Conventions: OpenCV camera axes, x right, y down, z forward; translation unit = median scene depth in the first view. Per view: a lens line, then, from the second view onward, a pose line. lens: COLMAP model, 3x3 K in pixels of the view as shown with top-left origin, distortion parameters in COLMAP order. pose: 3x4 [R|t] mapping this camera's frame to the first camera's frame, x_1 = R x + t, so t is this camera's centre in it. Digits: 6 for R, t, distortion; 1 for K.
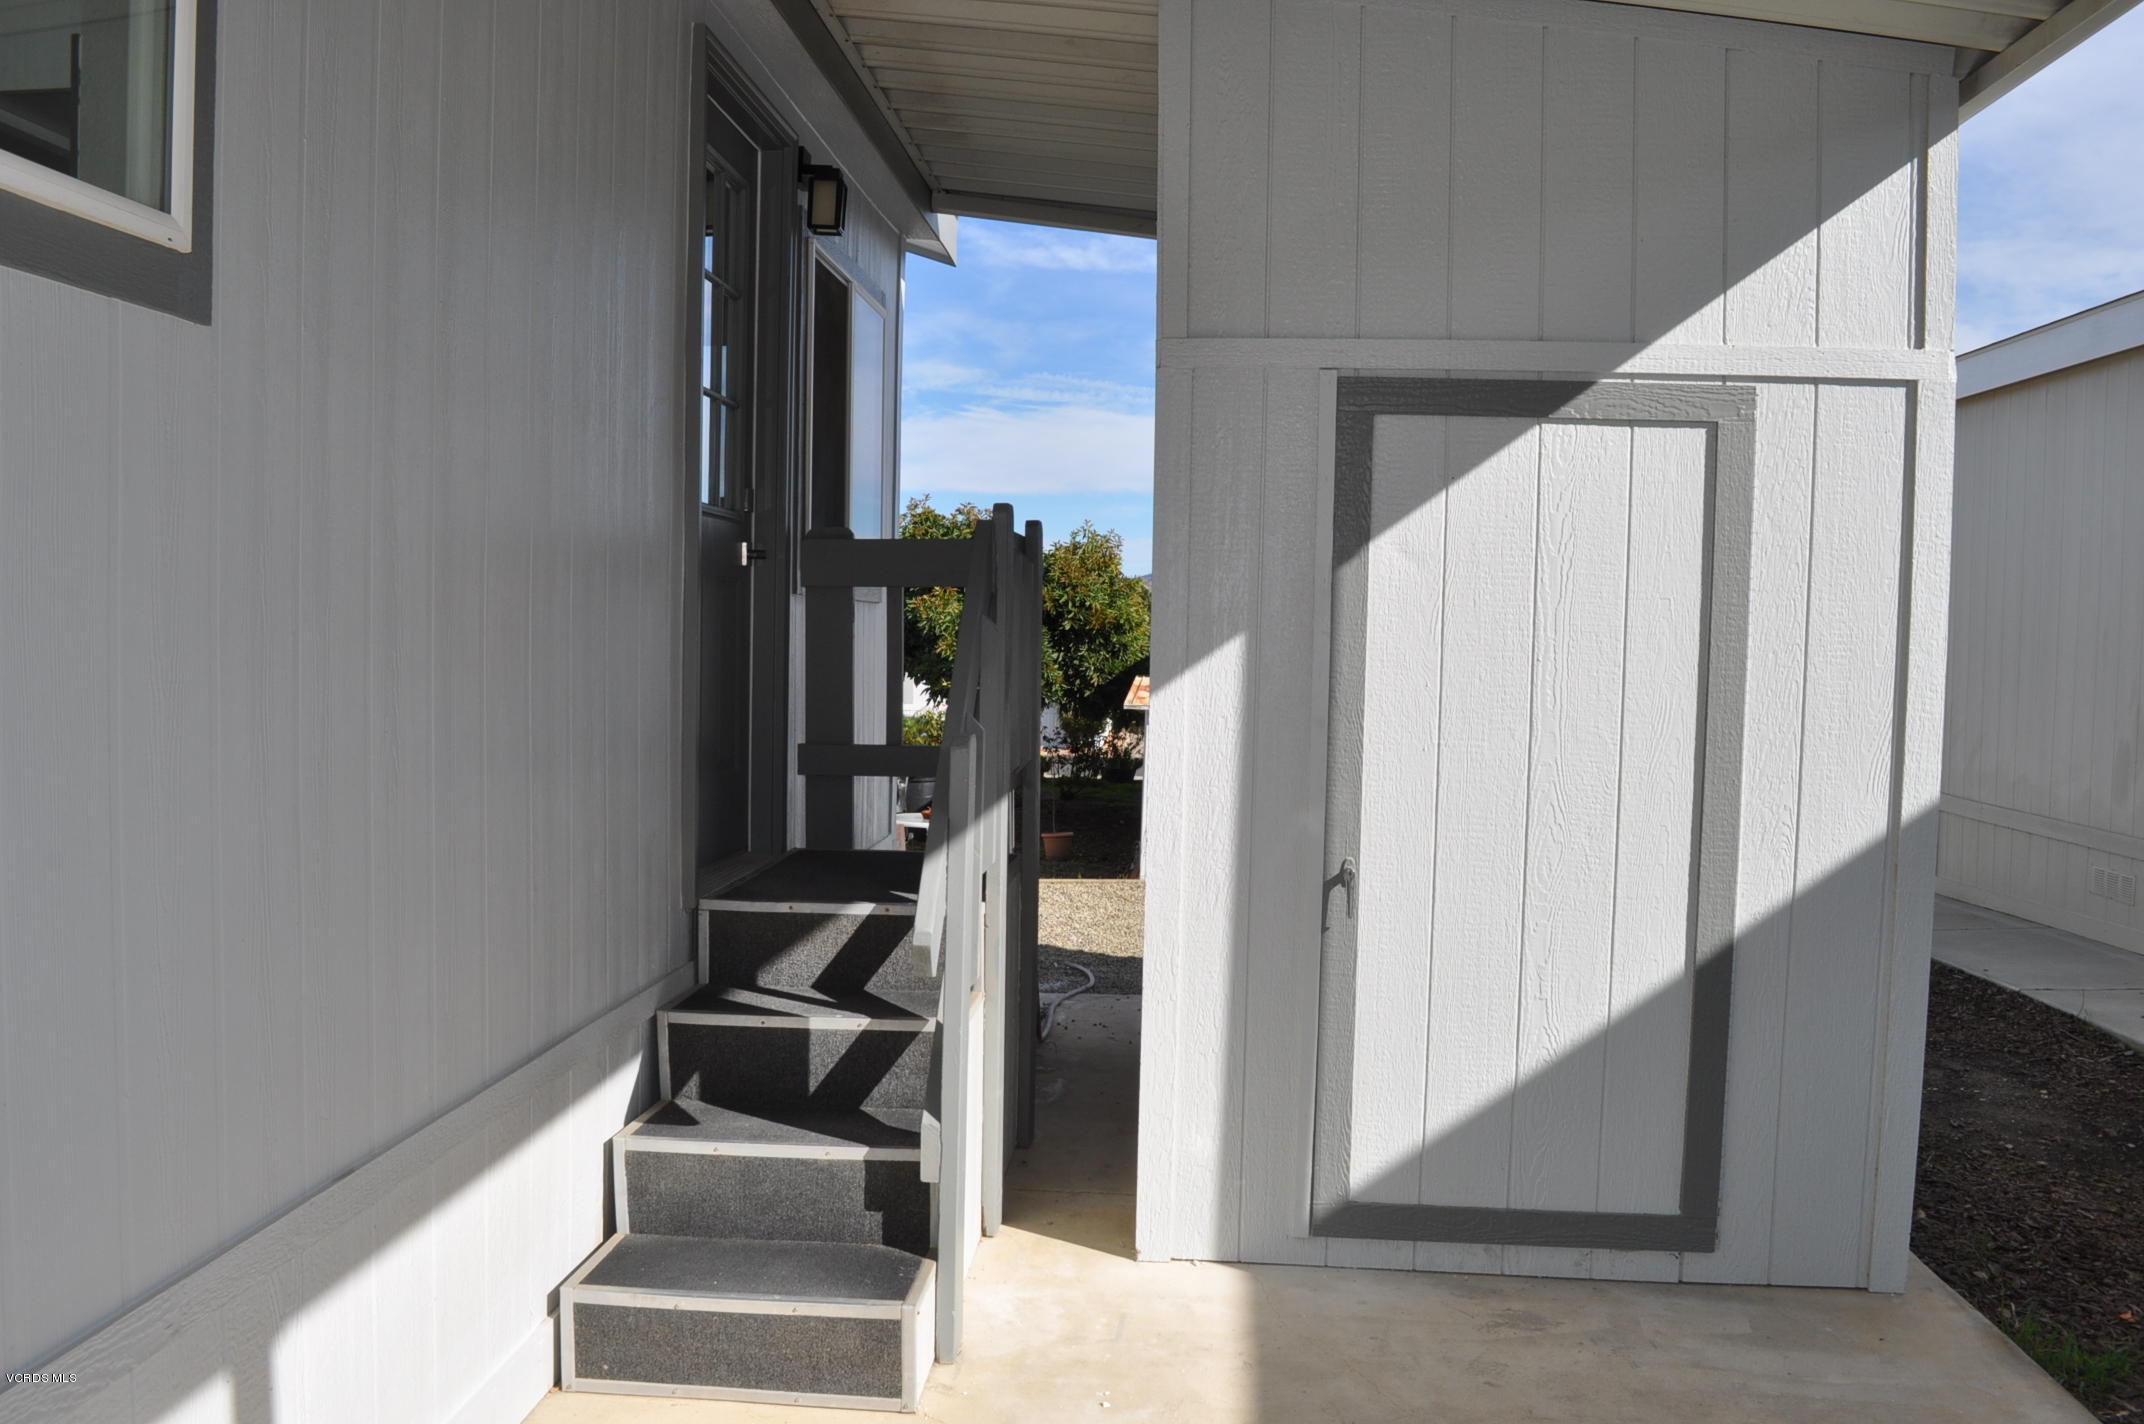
lens RADIAL K [[1686.0, 0, 1064.1], [0, 1686.0, 717.1], [0, 0, 1]] dist [-0.087098, 0.012821]
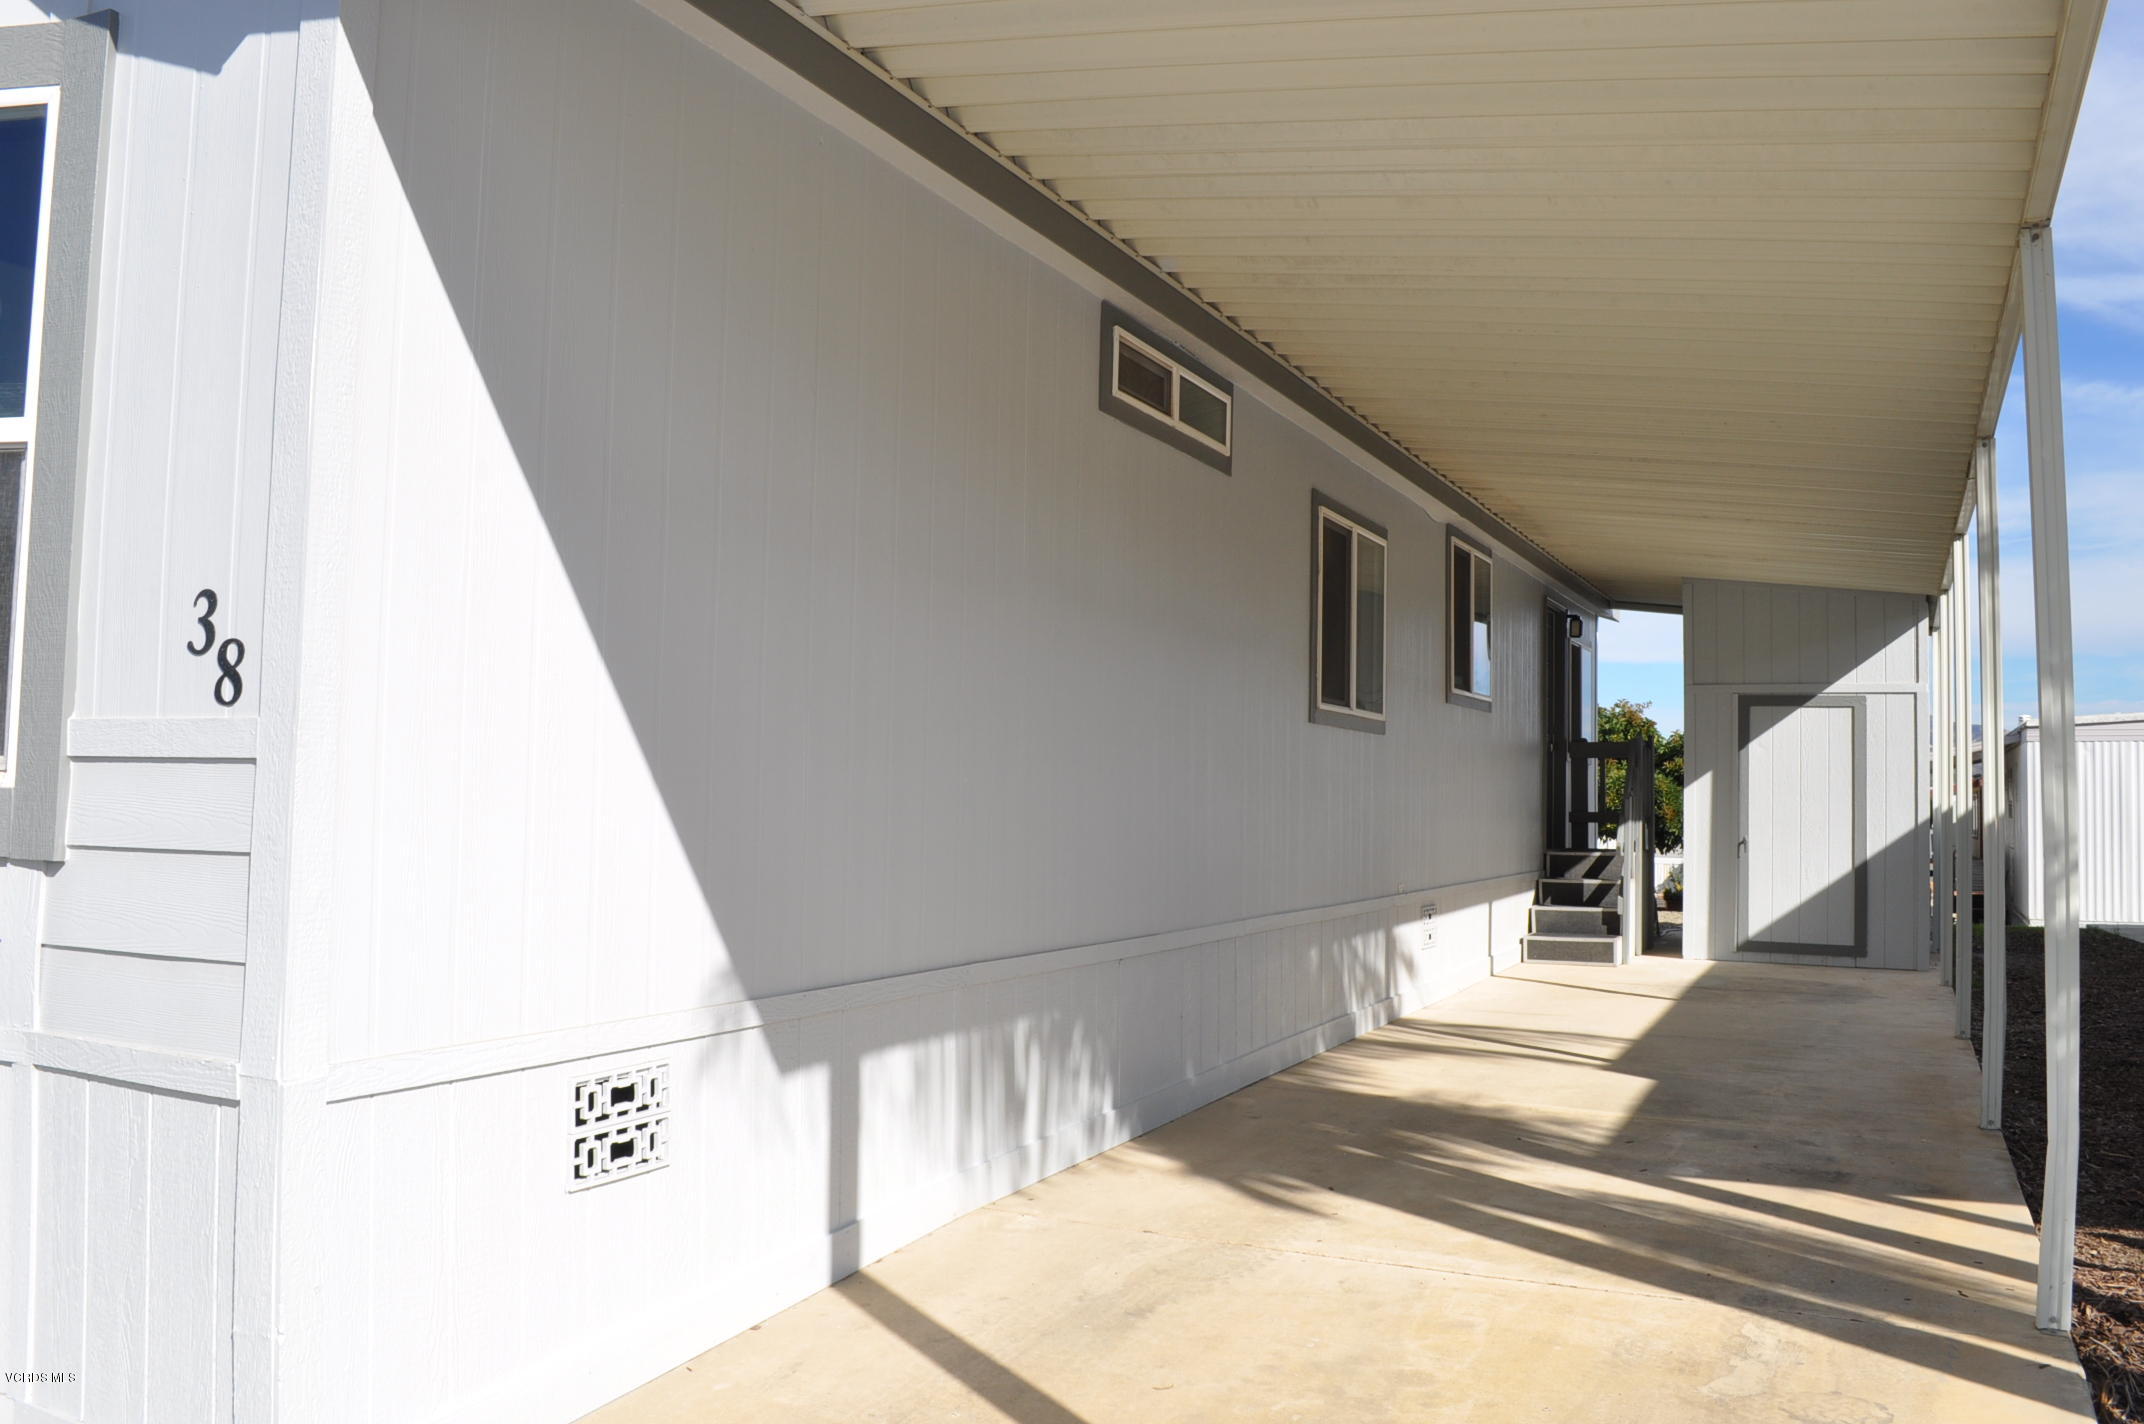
lens RADIAL K [[1686.0, 0, 1064.1], [0, 1686.0, 717.1], [0, 0, 1]] dist [-0.087098, 0.012821]
pose [[0.929333, -0.019685, -0.368719, 0.133980], [-0.018433, 0.994860, -0.099572, 0.207303], [0.368783, 0.099332, 0.924193, -2.664443]]
